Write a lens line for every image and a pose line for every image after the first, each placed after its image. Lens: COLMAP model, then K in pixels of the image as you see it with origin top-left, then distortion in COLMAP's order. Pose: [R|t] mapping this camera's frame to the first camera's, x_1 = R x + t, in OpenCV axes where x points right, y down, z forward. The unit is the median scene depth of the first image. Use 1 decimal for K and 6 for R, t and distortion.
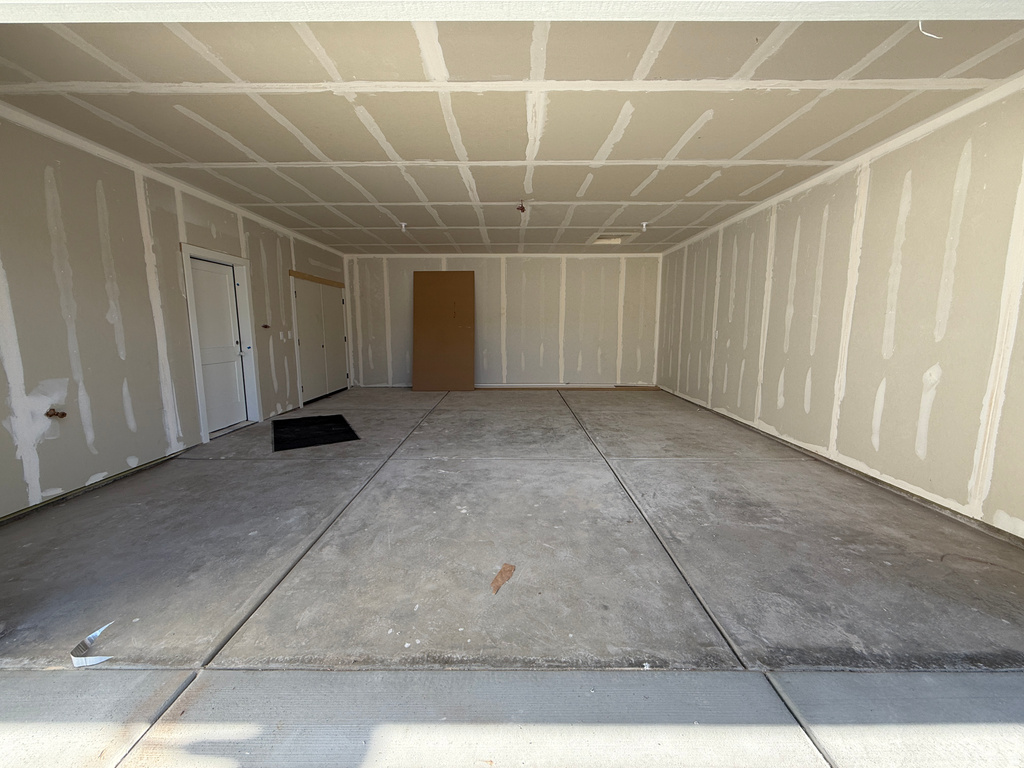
lens RADIAL K [[408.3, 0, 512.0], [0, 408.3, 384.0], [0, 0, 1]] dist [-0.000558, 0.000427]
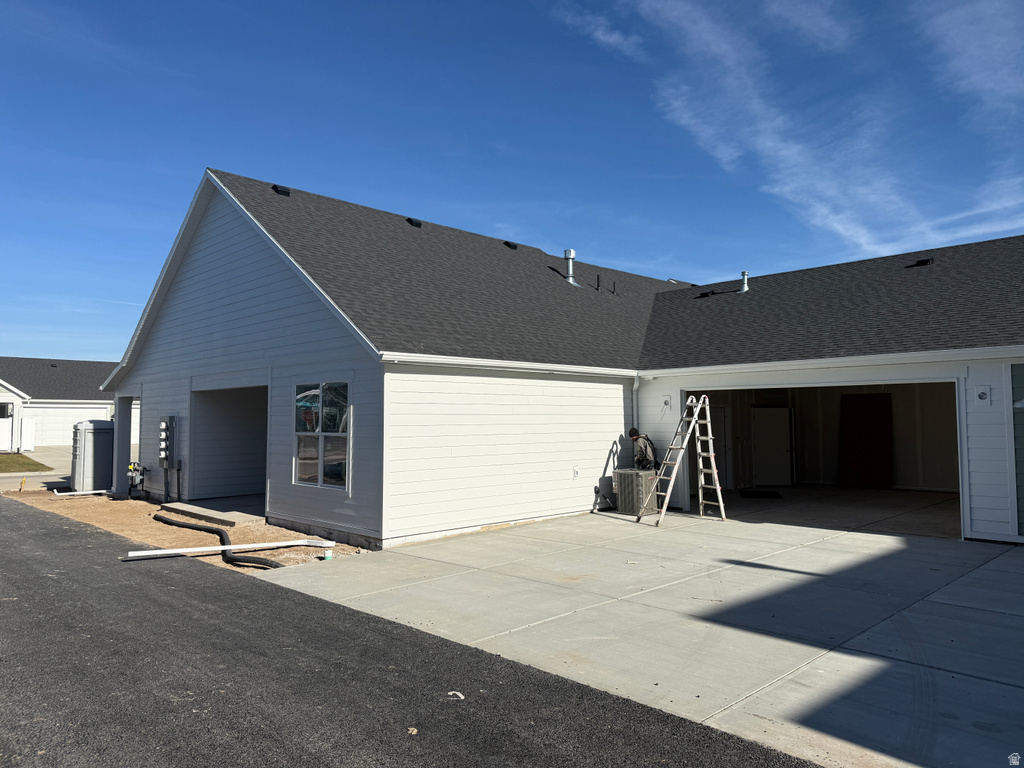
lens RADIAL K [[712.3, 0, 512.0], [0, 712.3, 384.0], [0, 0, 1]] dist [0.076604, 0.000055]
pose [[0.700582, -0.038748, -0.712519, 0.672879], [-0.094902, 0.984595, -0.146856, 0.128632], [0.707233, 0.170504, 0.686112, -1.336000]]
